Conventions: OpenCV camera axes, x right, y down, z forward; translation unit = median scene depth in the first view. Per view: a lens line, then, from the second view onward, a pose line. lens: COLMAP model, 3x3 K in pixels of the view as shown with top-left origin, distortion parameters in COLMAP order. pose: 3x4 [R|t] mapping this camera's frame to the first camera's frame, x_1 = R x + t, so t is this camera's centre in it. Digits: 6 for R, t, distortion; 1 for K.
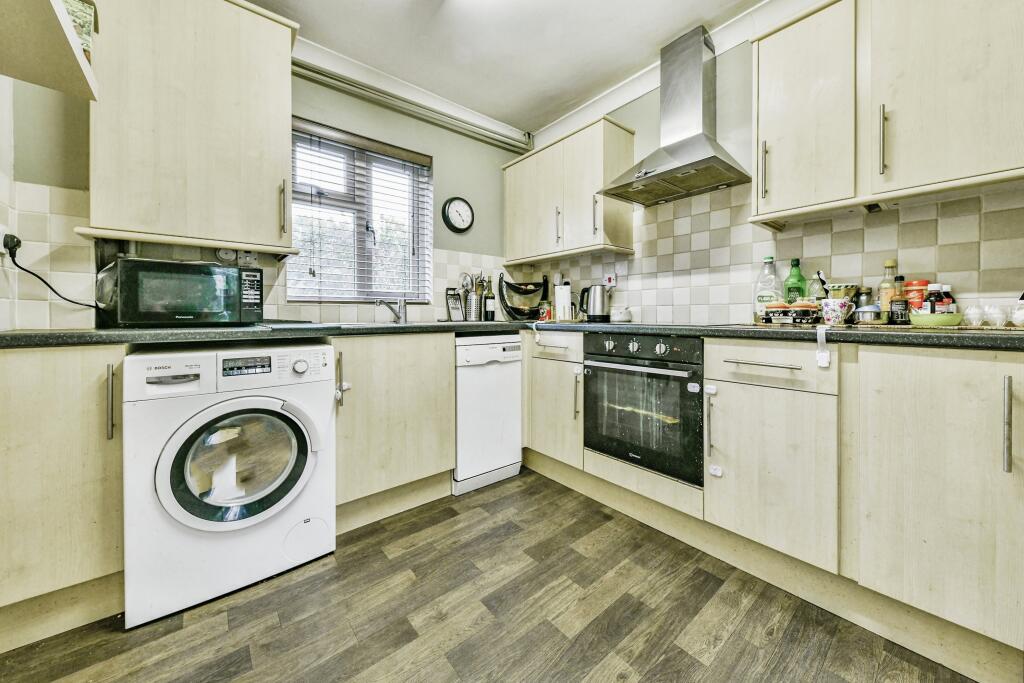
lens RADIAL K [[373.6, 0, 512.9], [0, 373.6, 316.7], [0, 0, 1]] dist [0.001168, -0.000528]
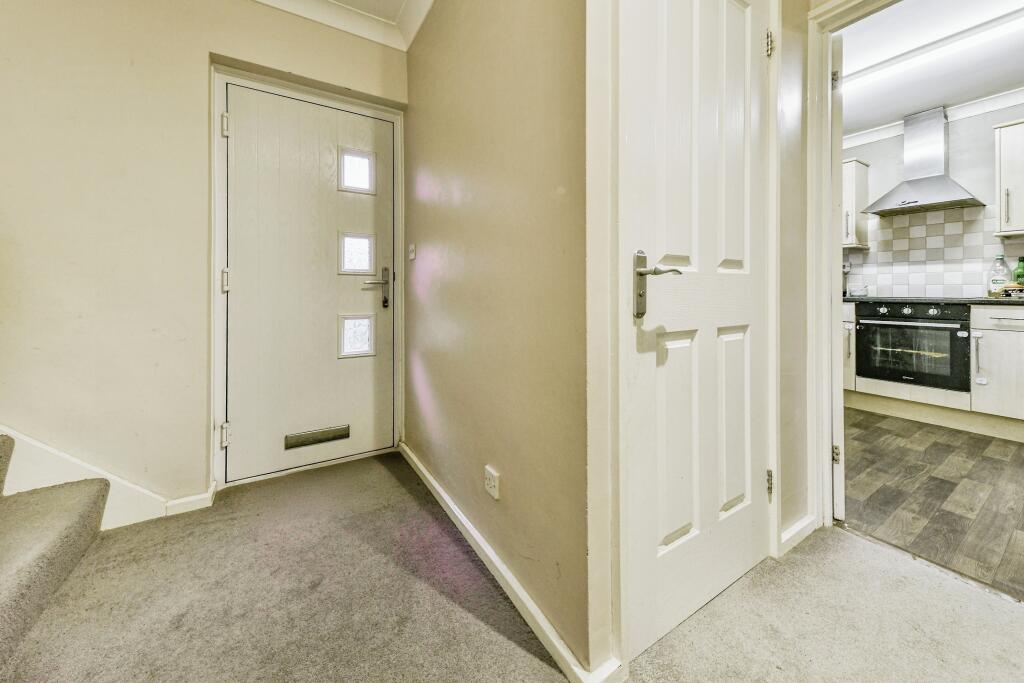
lens RADIAL K [[373.6, 0, 532.7], [0, 373.6, 290.0], [0, 0, 1]] dist [0.001168, -0.000528]
pose [[0.993008, 0.000513, -0.118043, -1.143480], [-0.001195, 0.999983, -0.005706, -0.000224], [0.118038, 0.005807, 0.992992, -0.842137]]
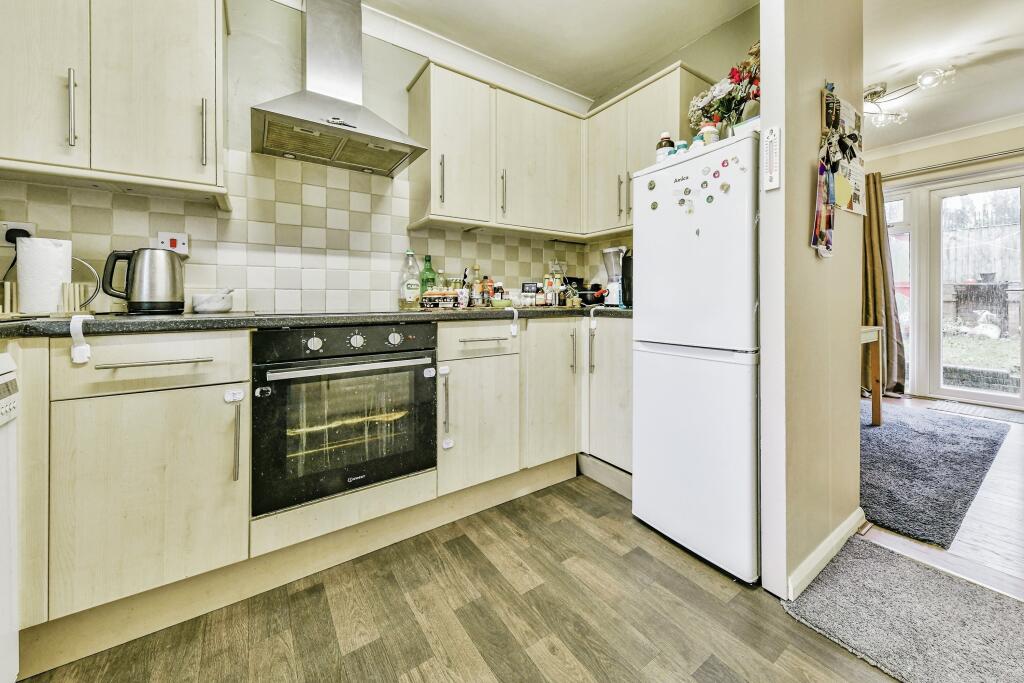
lens RADIAL K [[373.6, 0, 515.5], [0, 373.6, 302.0], [0, 0, 1]] dist [0.001168, -0.000528]
pose [[0.076435, -0.002367, 0.997072, -0.453899], [0.007243, 0.999972, 0.001819, -0.000853], [-0.997048, 0.007083, 0.076450, 0.619829]]
